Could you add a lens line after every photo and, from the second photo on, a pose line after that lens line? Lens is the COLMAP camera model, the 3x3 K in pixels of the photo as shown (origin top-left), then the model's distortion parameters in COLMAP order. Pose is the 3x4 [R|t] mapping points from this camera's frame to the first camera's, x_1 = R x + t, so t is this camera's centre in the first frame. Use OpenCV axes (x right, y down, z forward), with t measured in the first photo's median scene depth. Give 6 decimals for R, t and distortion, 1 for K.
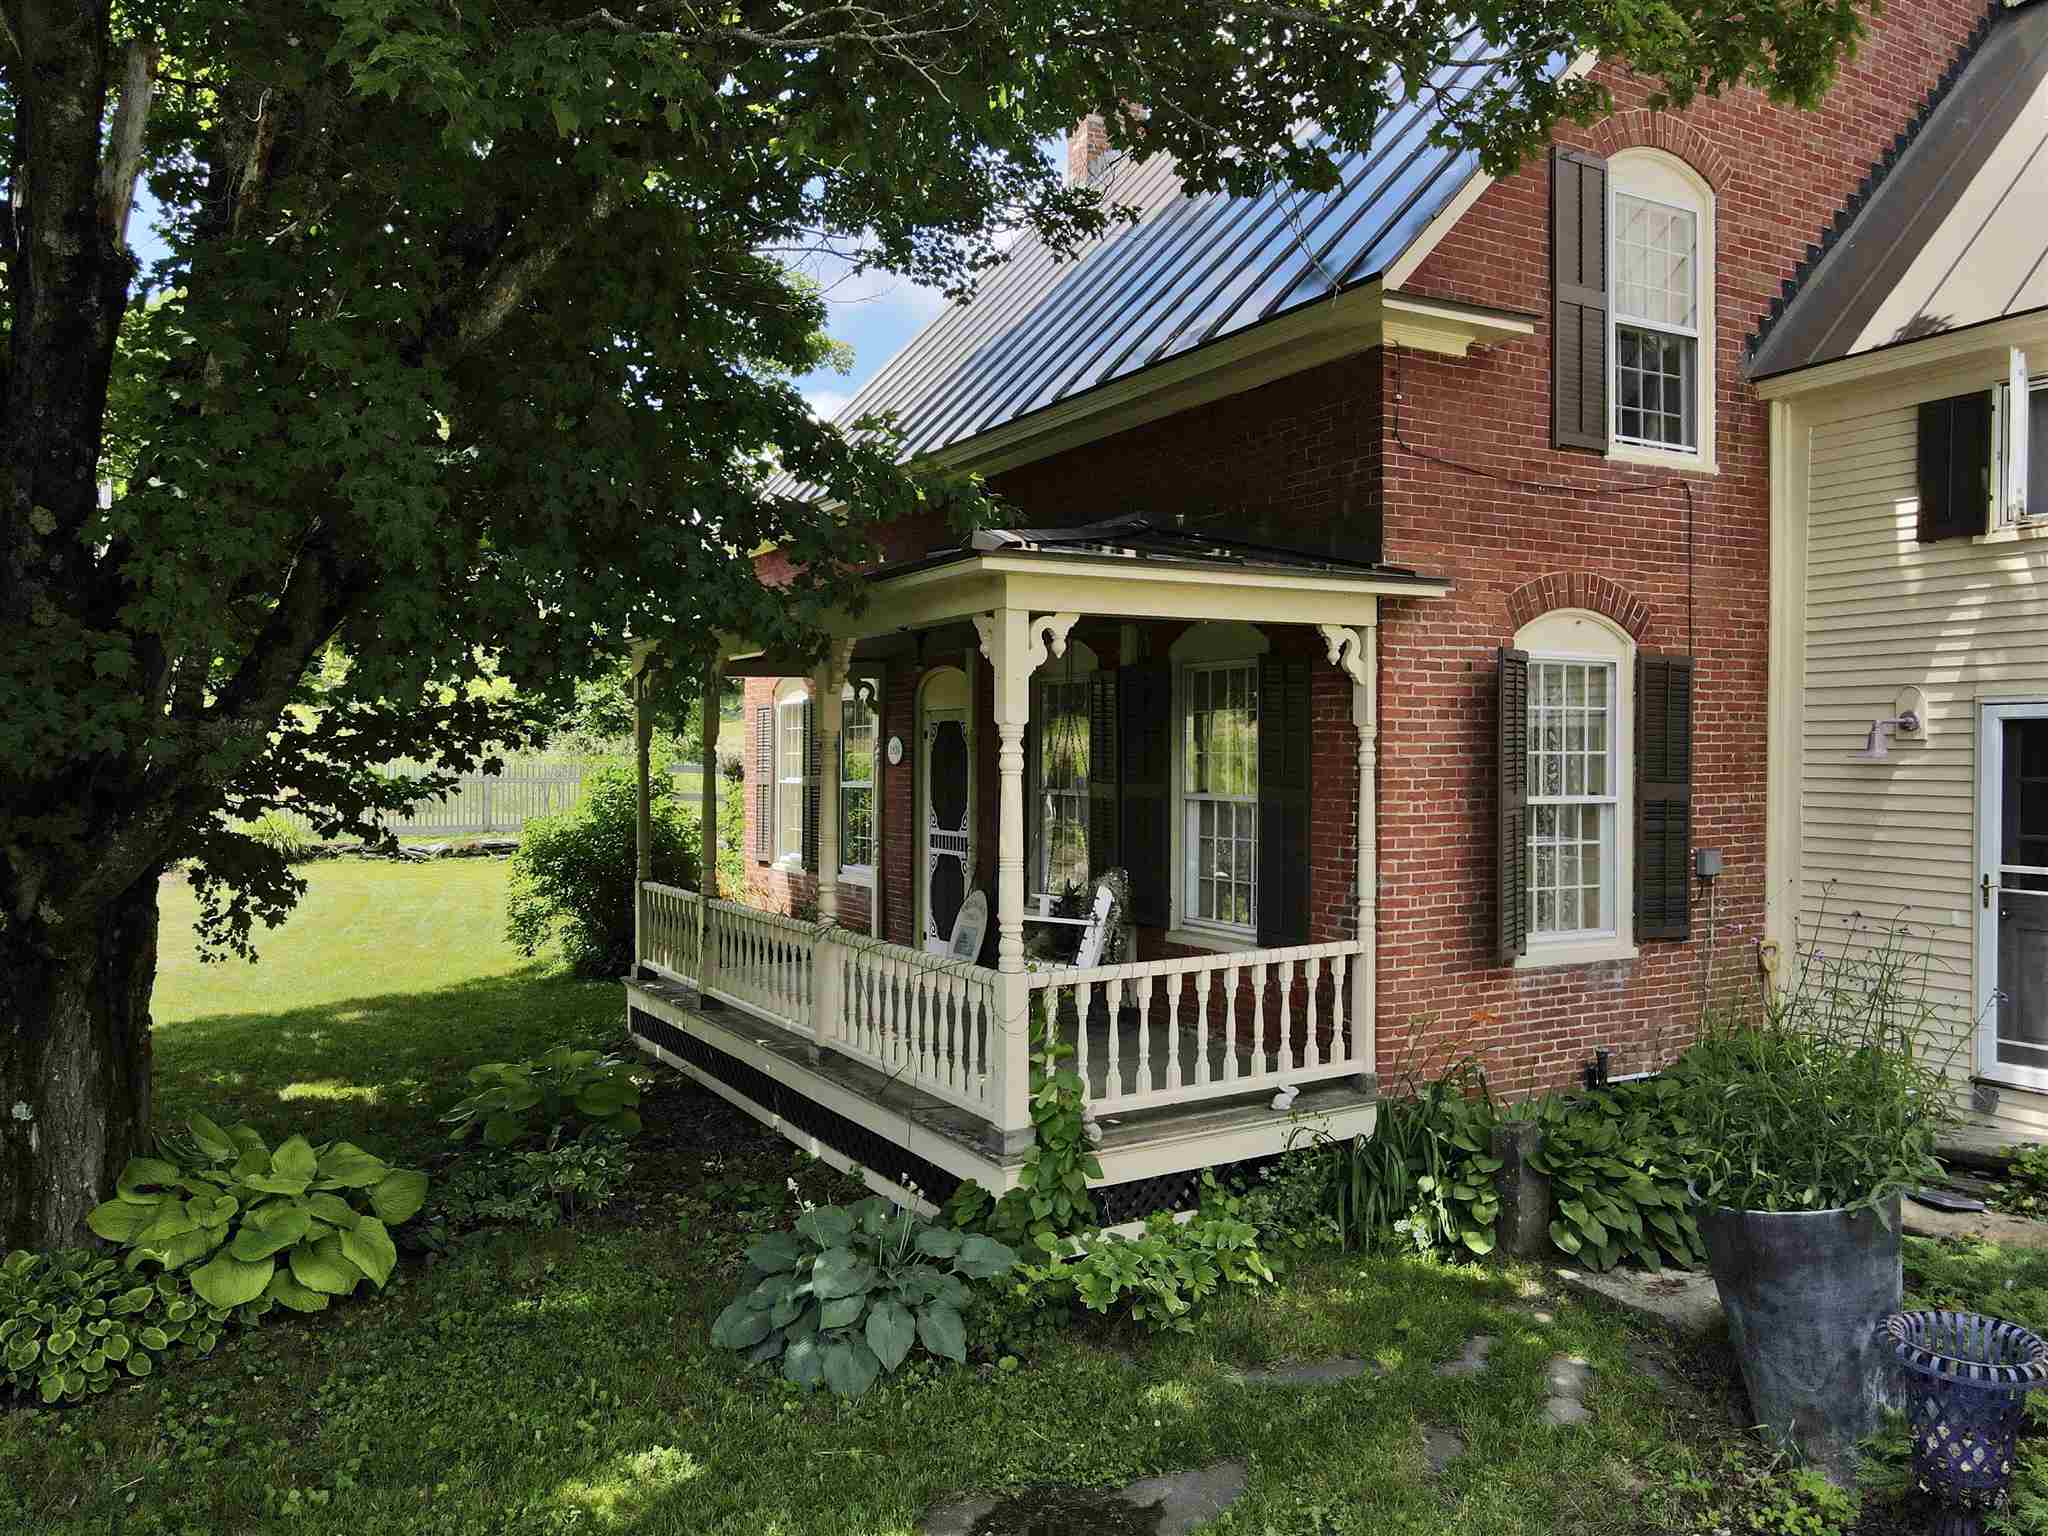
lens RADIAL K [[1477.5, 0, 1024.0], [0, 1477.5, 768.0], [0, 0, 1]] dist [-0.007559, 0.006583]
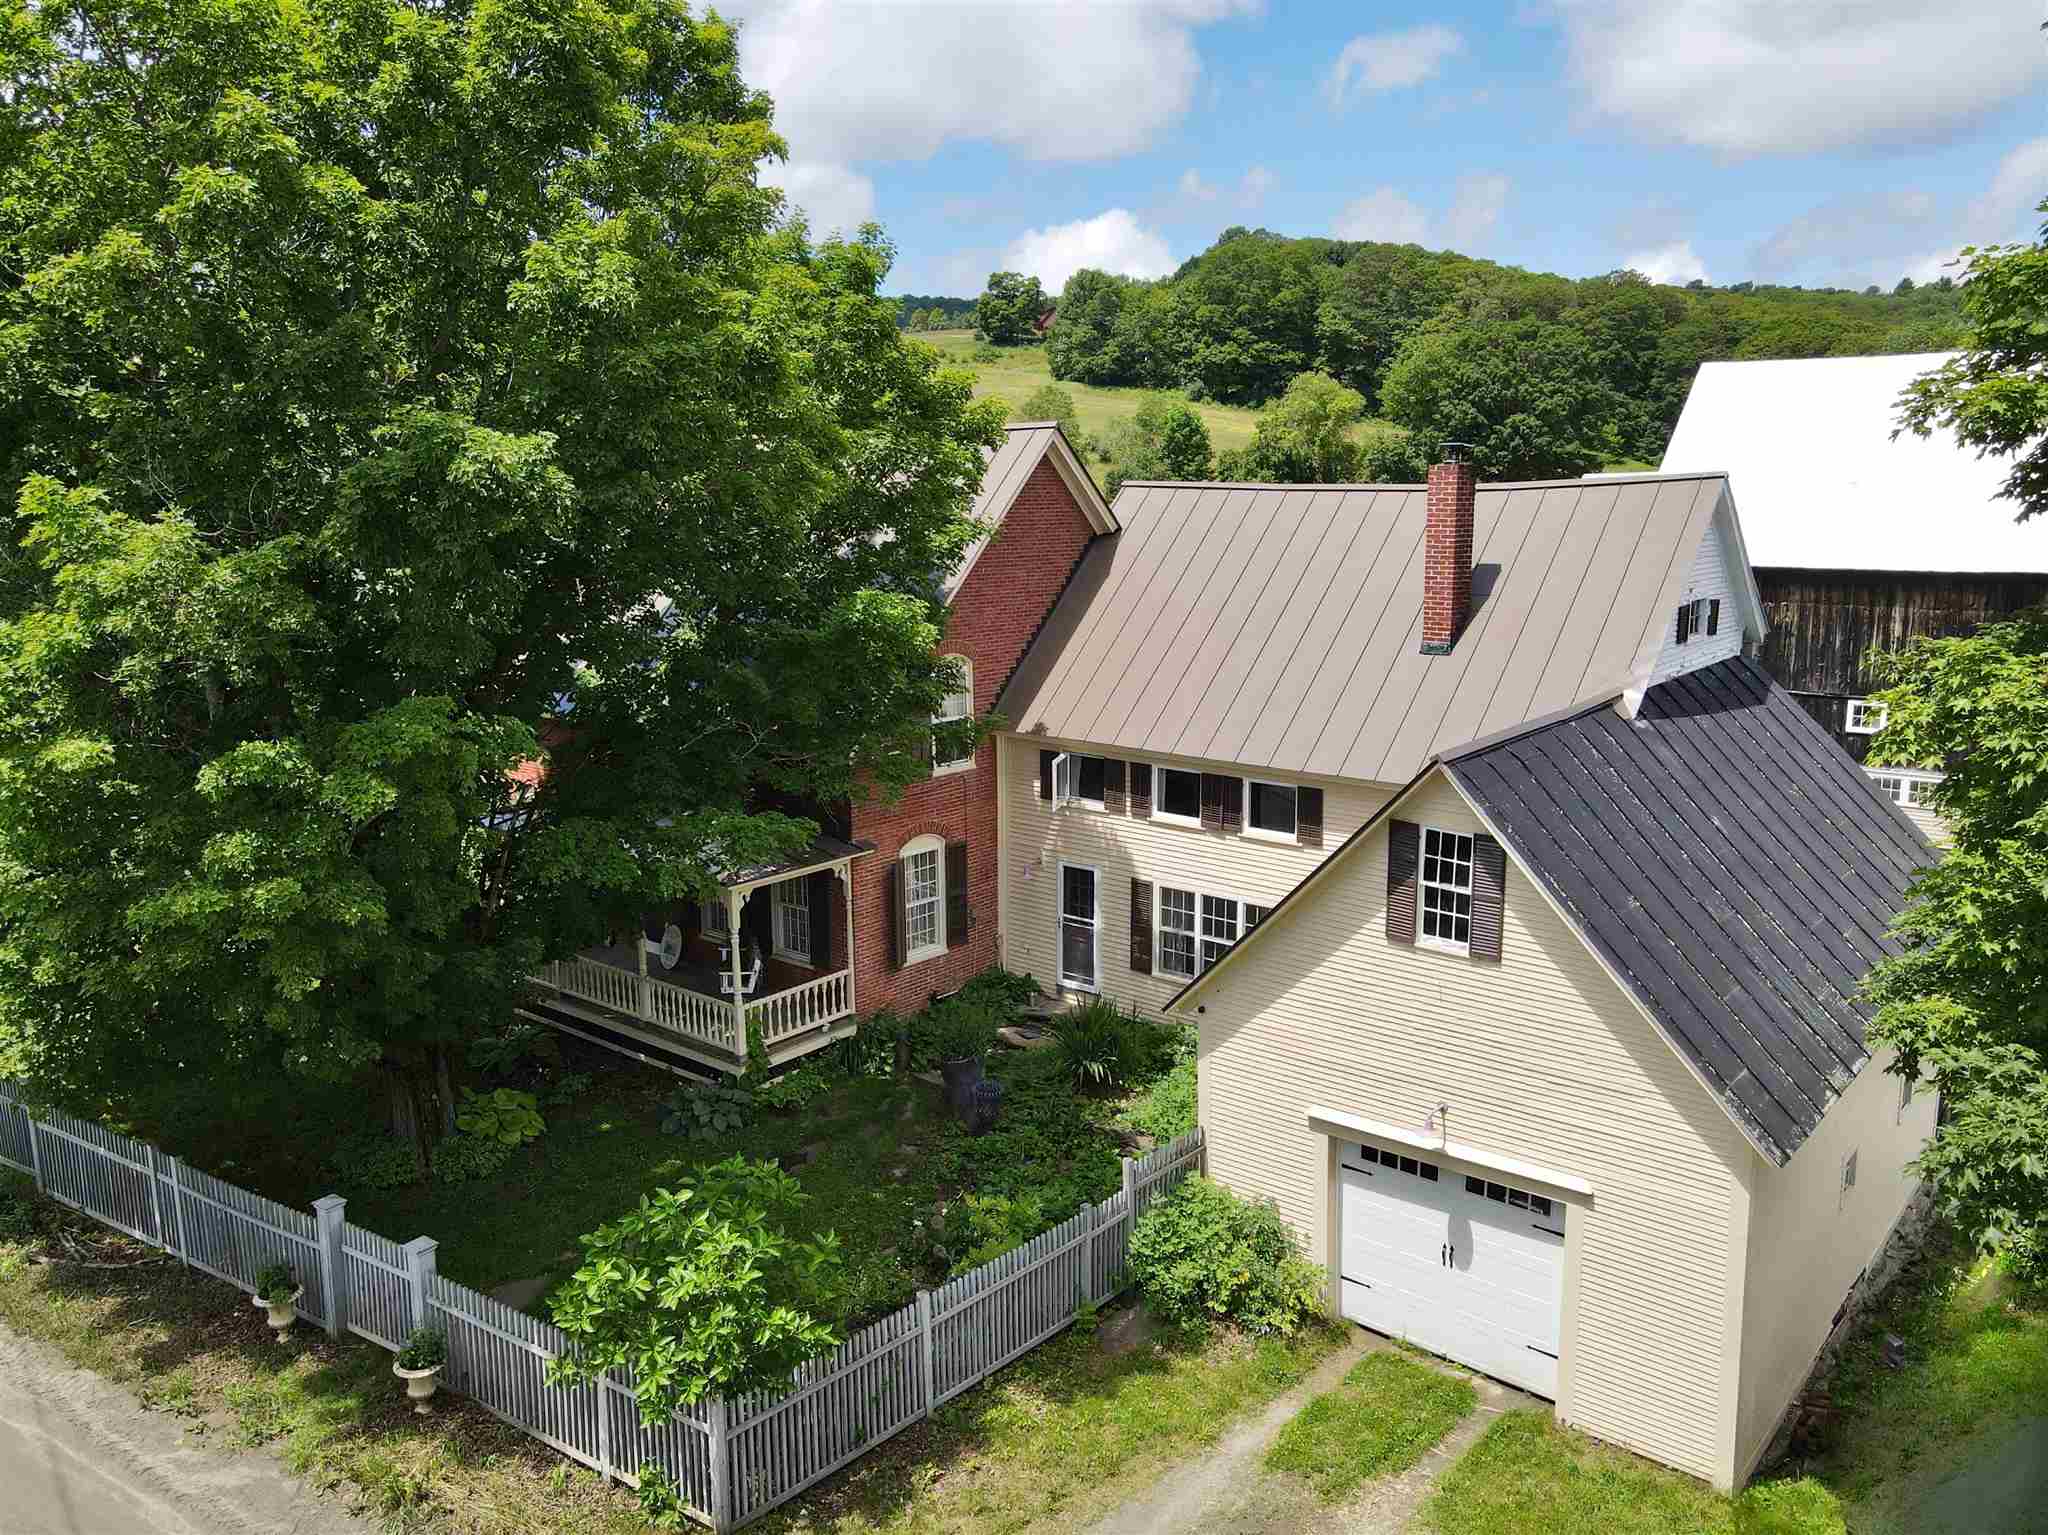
lens RADIAL K [[1477.5, 0, 1024.0], [0, 1477.5, 767.5], [0, 0, 1]] dist [-0.007559, 0.006583]
pose [[0.940299, -0.069789, 0.333118, -0.389468], [0.015600, 0.986560, 0.162651, -0.745807], [-0.339992, -0.147744, 0.928750, -1.759605]]
